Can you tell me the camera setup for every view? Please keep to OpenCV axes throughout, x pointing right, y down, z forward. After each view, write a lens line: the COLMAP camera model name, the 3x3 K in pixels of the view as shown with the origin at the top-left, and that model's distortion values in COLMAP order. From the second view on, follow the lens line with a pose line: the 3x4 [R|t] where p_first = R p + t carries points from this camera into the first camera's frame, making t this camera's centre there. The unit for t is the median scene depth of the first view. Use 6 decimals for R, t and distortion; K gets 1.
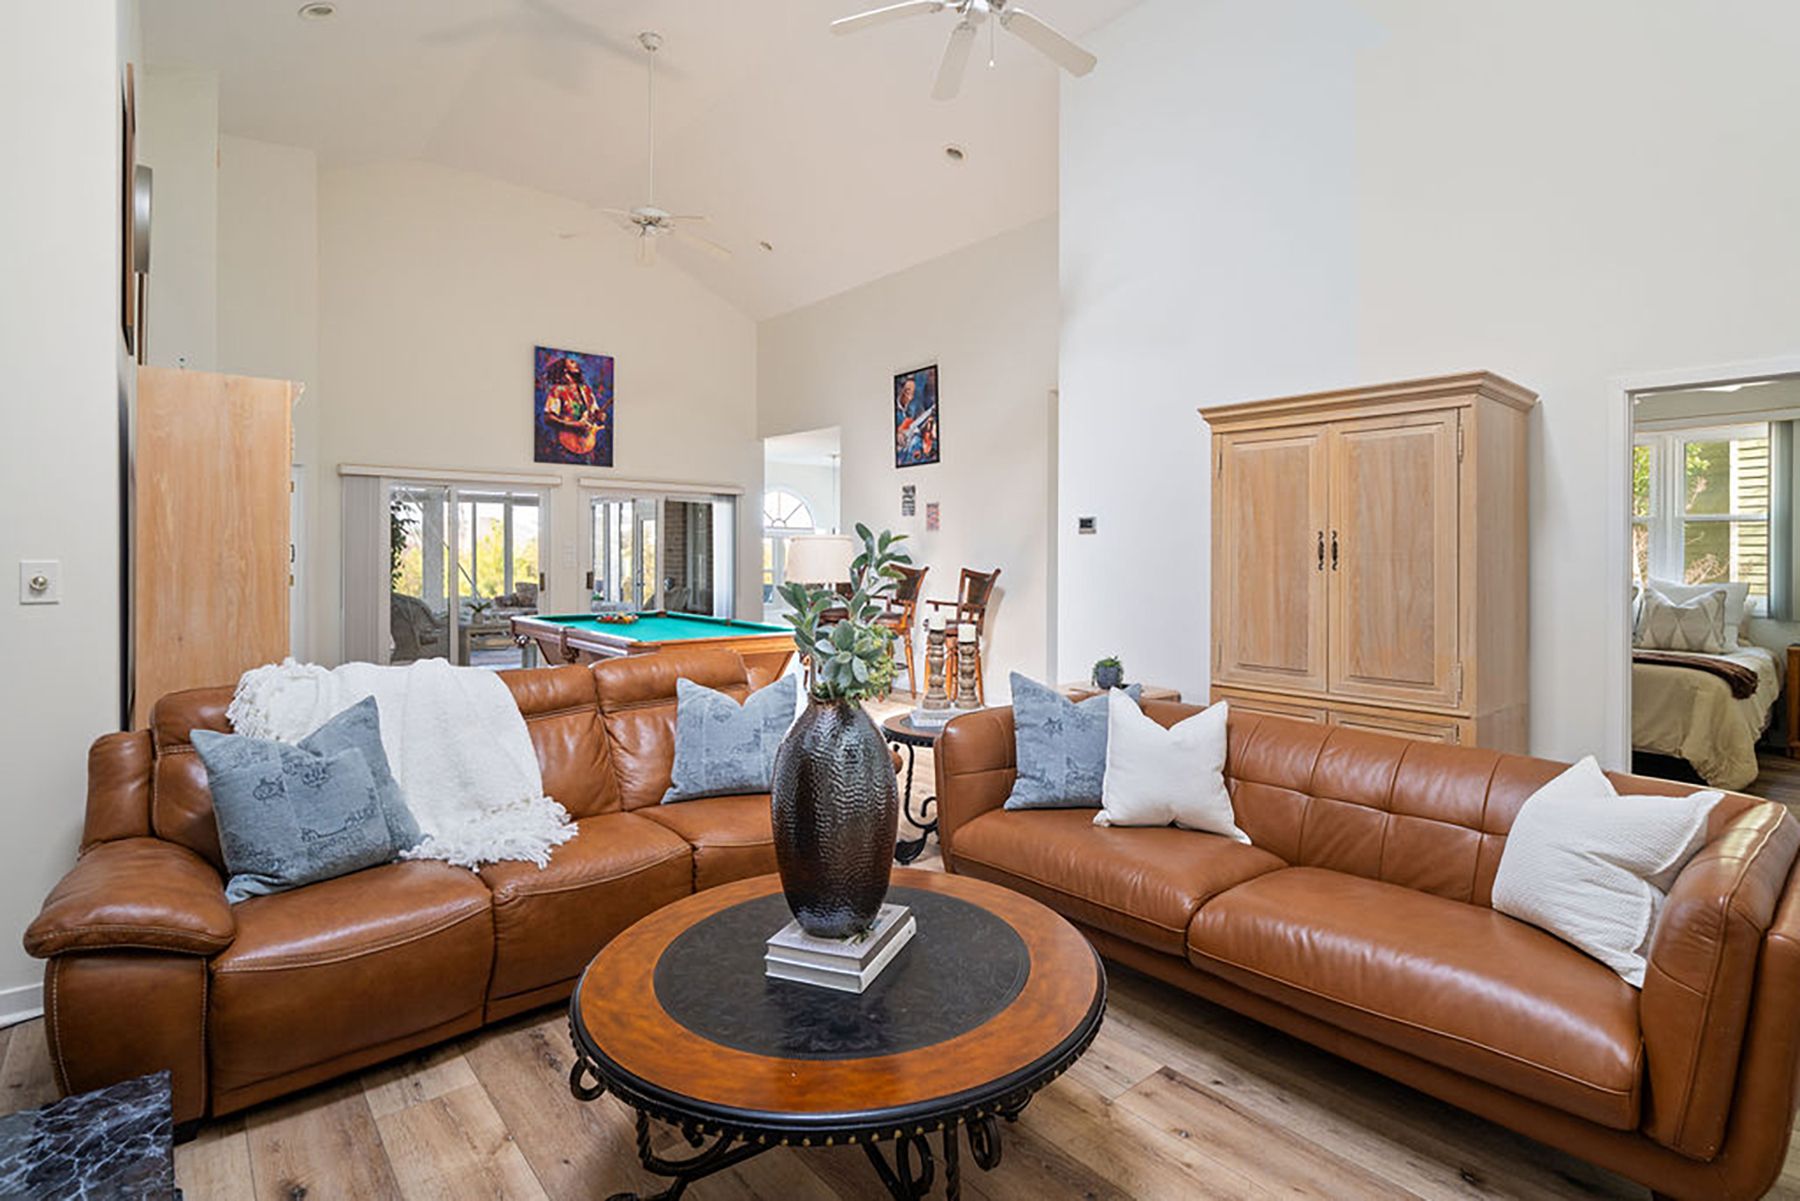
lens RADIAL K [[874.2, 0, 938.1], [0, 874.2, 537.4], [0, 0, 1]] dist [-0.000316, 0.000017]
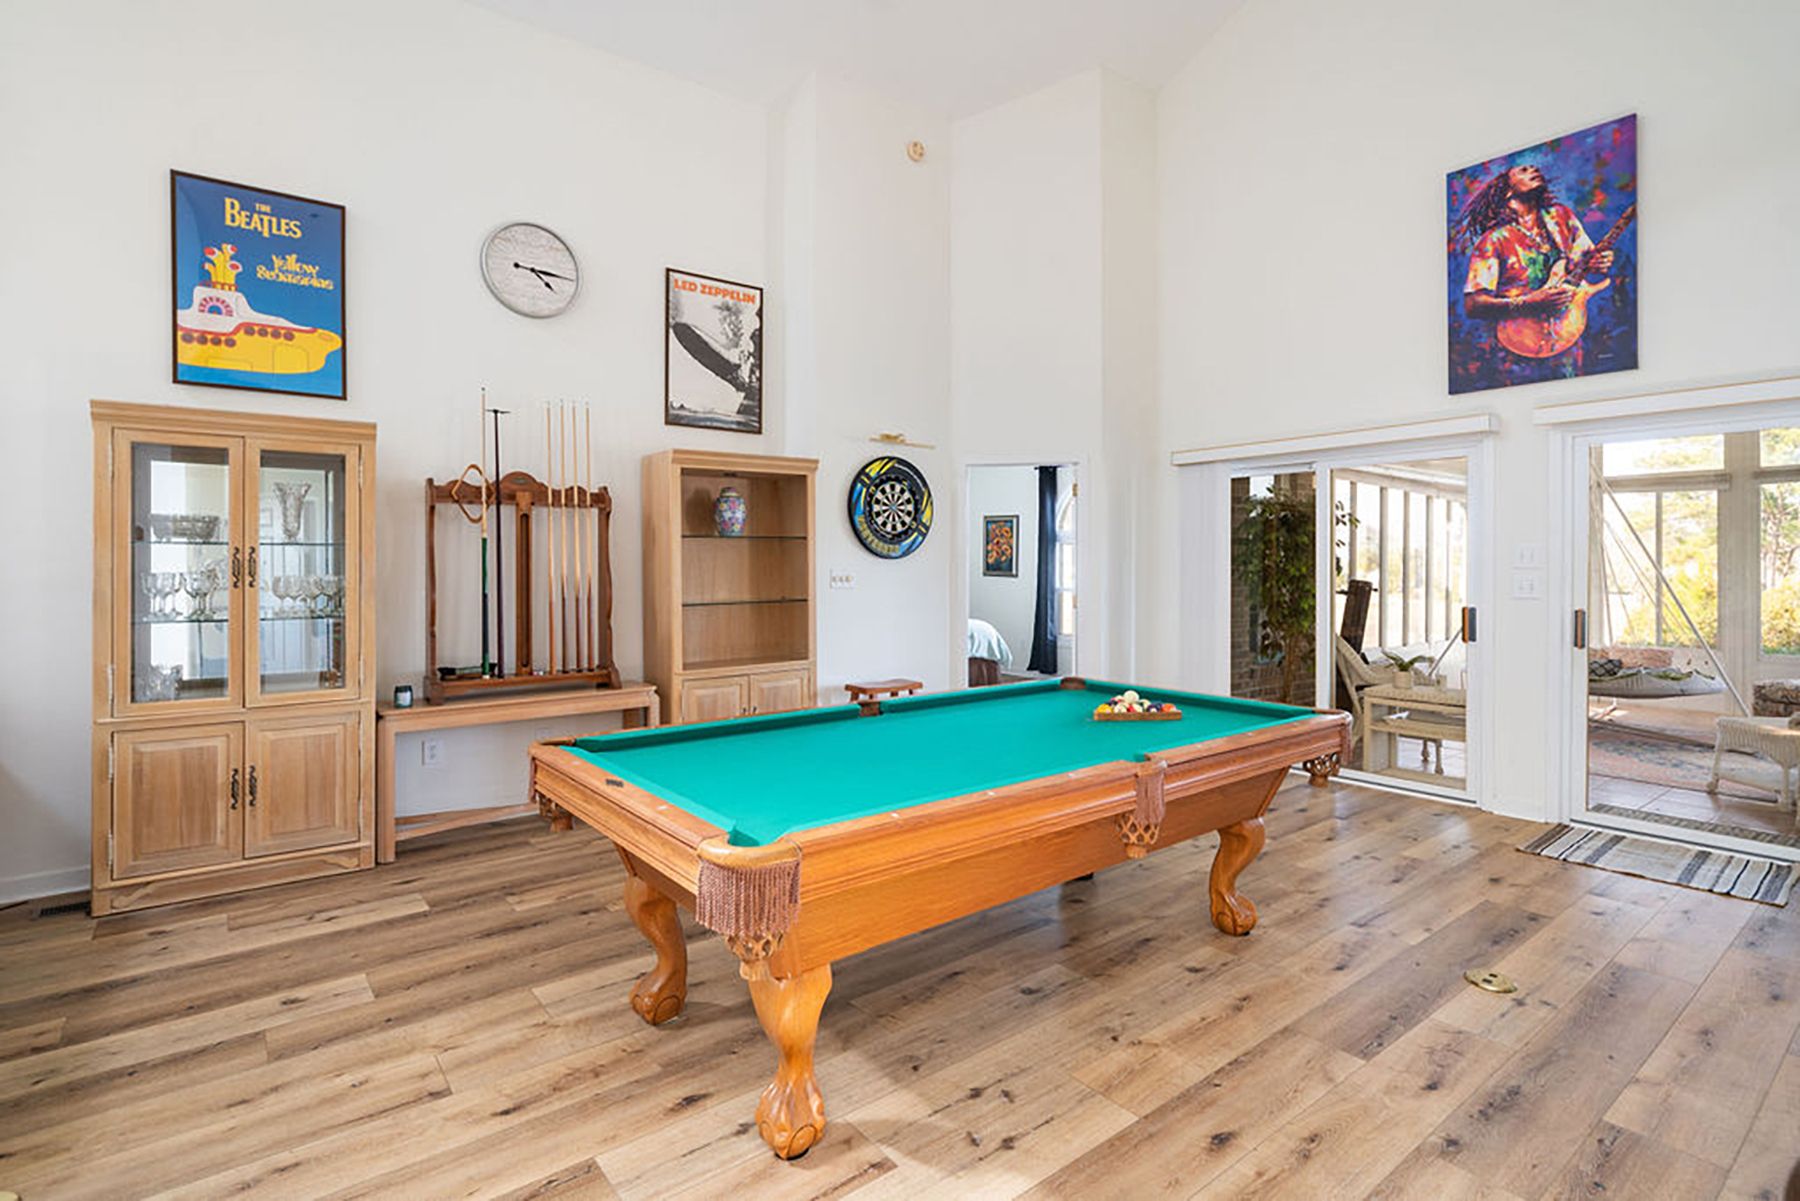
lens RADIAL K [[875.8, 0, 898.4], [0, 875.8, 570.7], [0, 0, 1]] dist [0.001523, 0.000426]
pose [[-0.052733, -0.000881, -0.998608, 0.081215], [0.015972, 0.999871, -0.001726, 0.014496], [0.998481, -0.016040, -0.052712, 0.692725]]
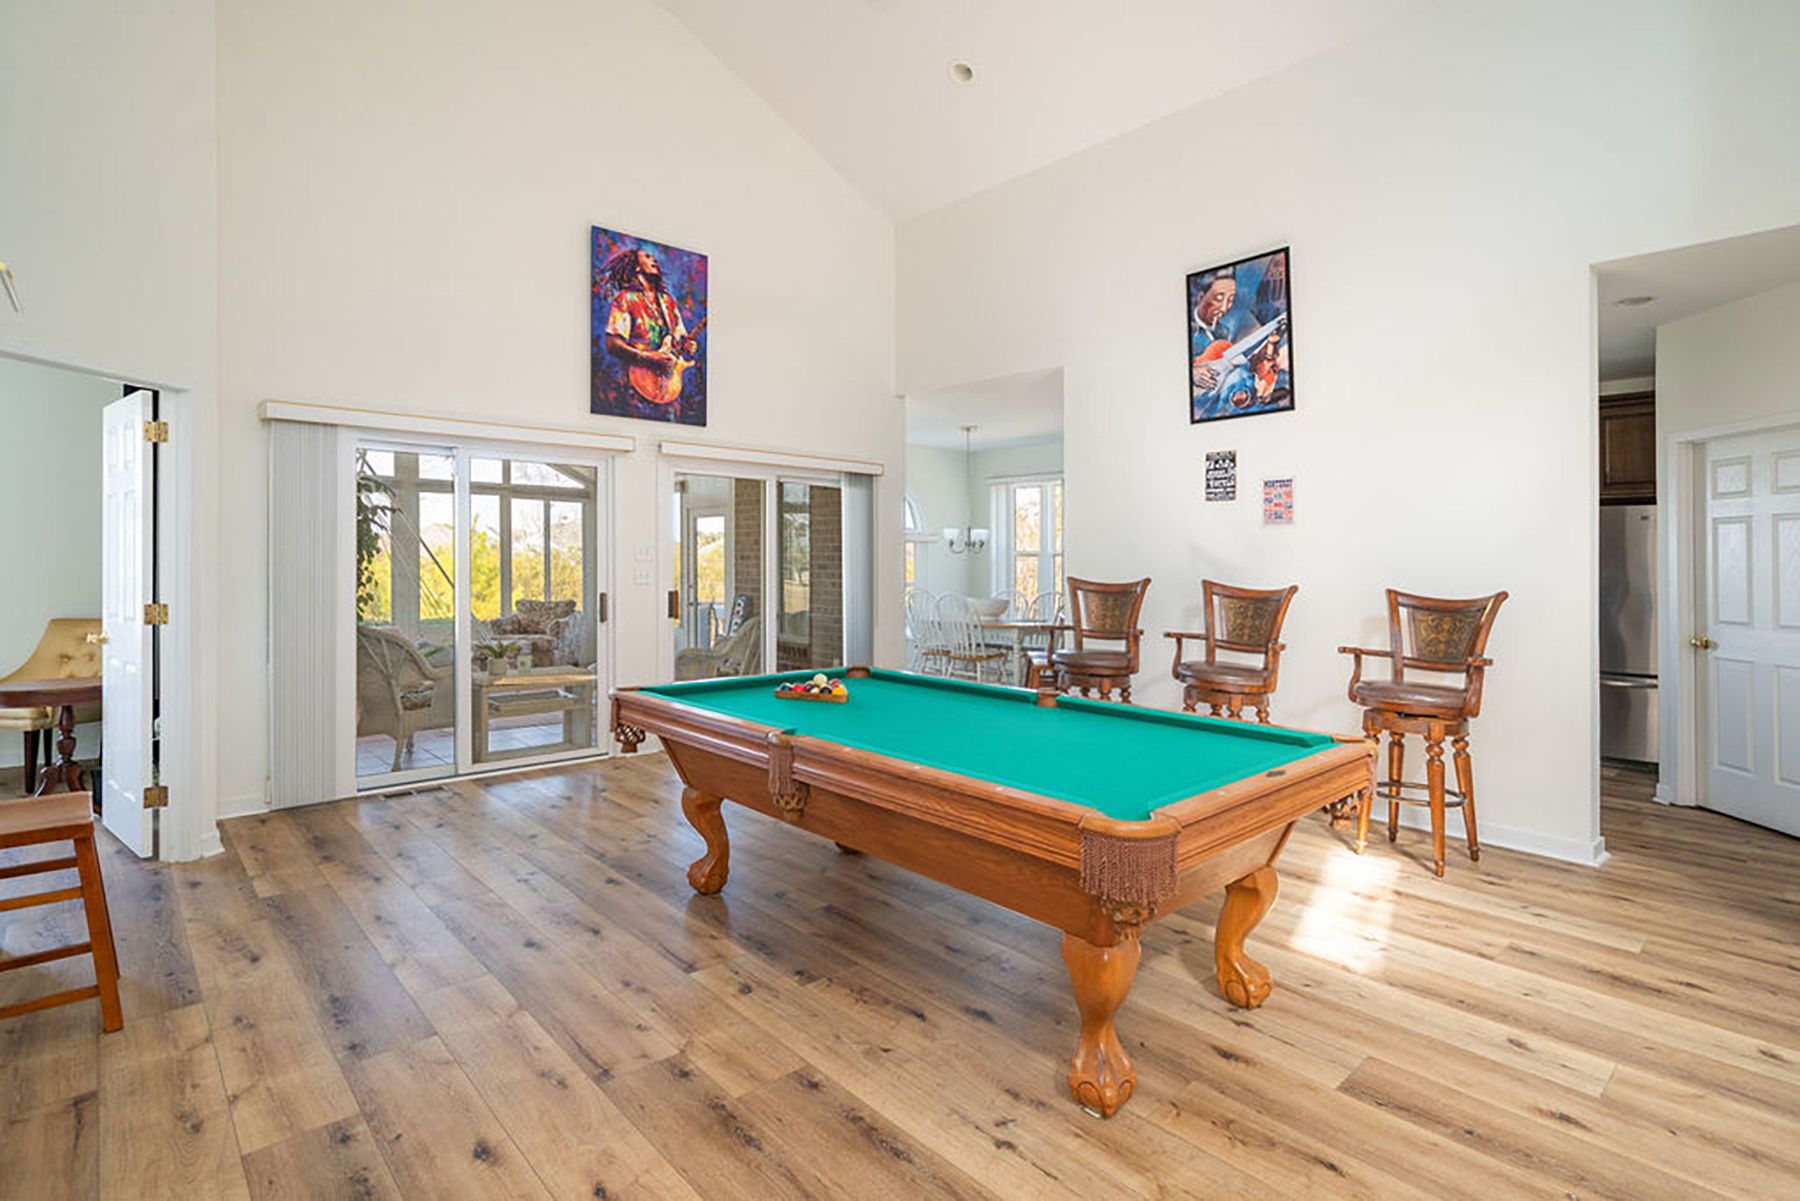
lens RADIAL K [[873.6, 0, 923.8], [0, 873.6, 549.4], [0, 0, 1]] dist [0.001727, -0.000172]
pose [[0.999515, 0.002174, 0.031074, -0.244467], [-0.002320, 0.999986, 0.004670, 0.006324], [-0.031063, -0.004740, 0.999506, 0.373296]]
